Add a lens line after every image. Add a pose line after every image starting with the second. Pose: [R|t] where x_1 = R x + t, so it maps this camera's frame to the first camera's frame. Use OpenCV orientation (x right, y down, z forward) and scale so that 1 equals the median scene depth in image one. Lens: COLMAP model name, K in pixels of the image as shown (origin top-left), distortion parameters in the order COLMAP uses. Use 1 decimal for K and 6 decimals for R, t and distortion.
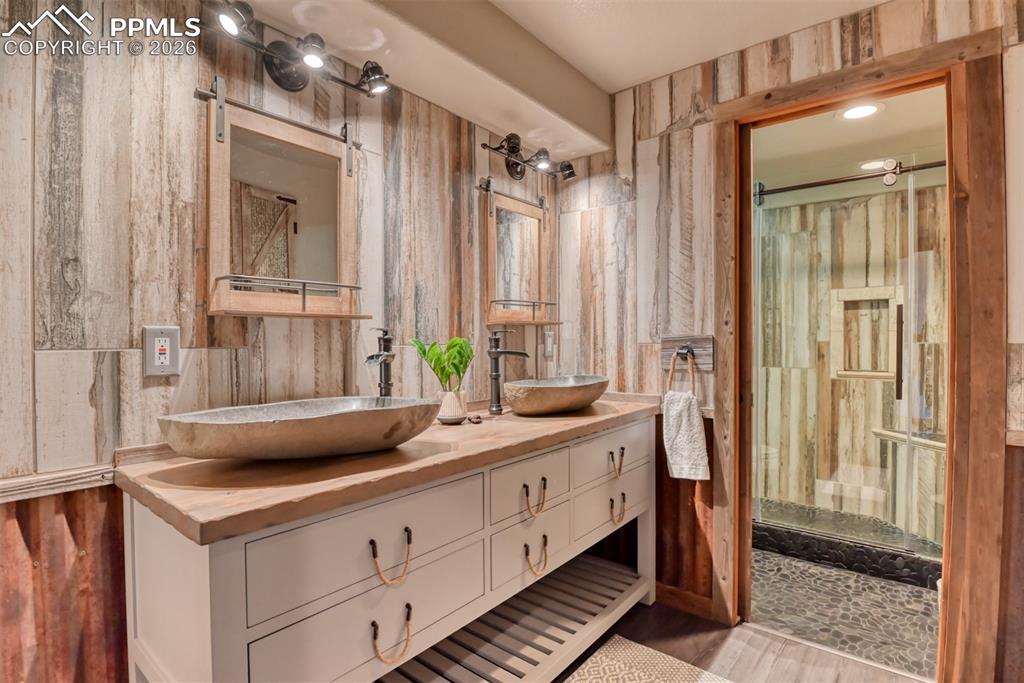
lens RADIAL K [[504.2, 0, 513.4], [0, 504.2, 343.4], [0, 0, 1]] dist [-0.023333, -0.003535]
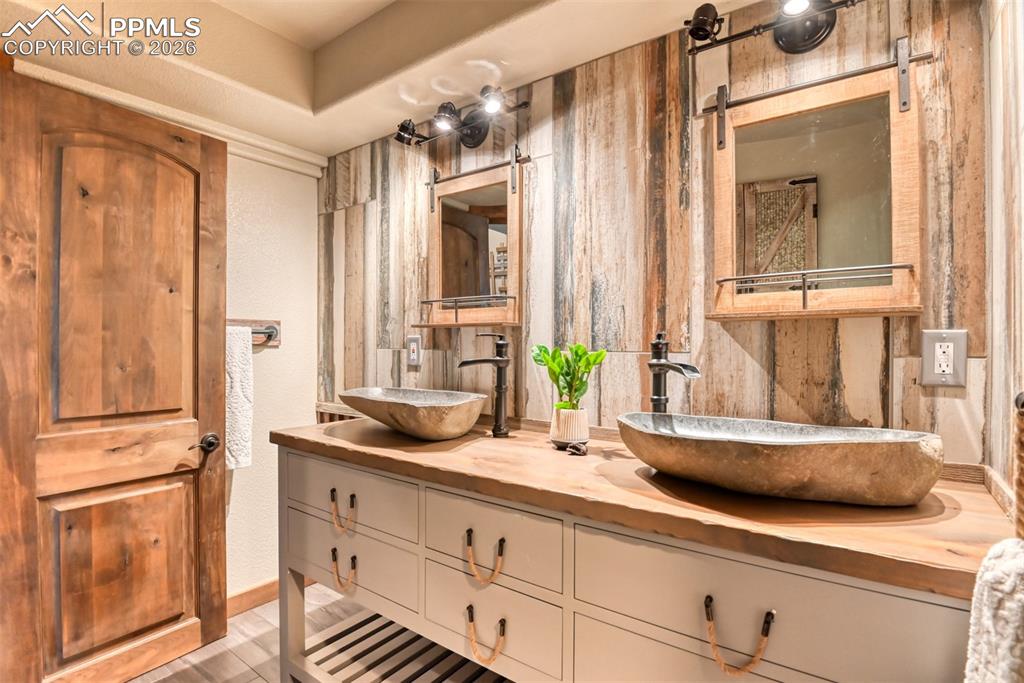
lens RADIAL K [[504.2, 0, 513.0], [0, 504.2, 342.5], [0, 0, 1]] dist [-0.023333, -0.003535]
pose [[0.040397, 0.000328, -0.999184, 0.680545], [-0.011803, 0.999930, -0.000149, -0.010660], [0.999114, 0.011800, 0.040398, 0.864381]]
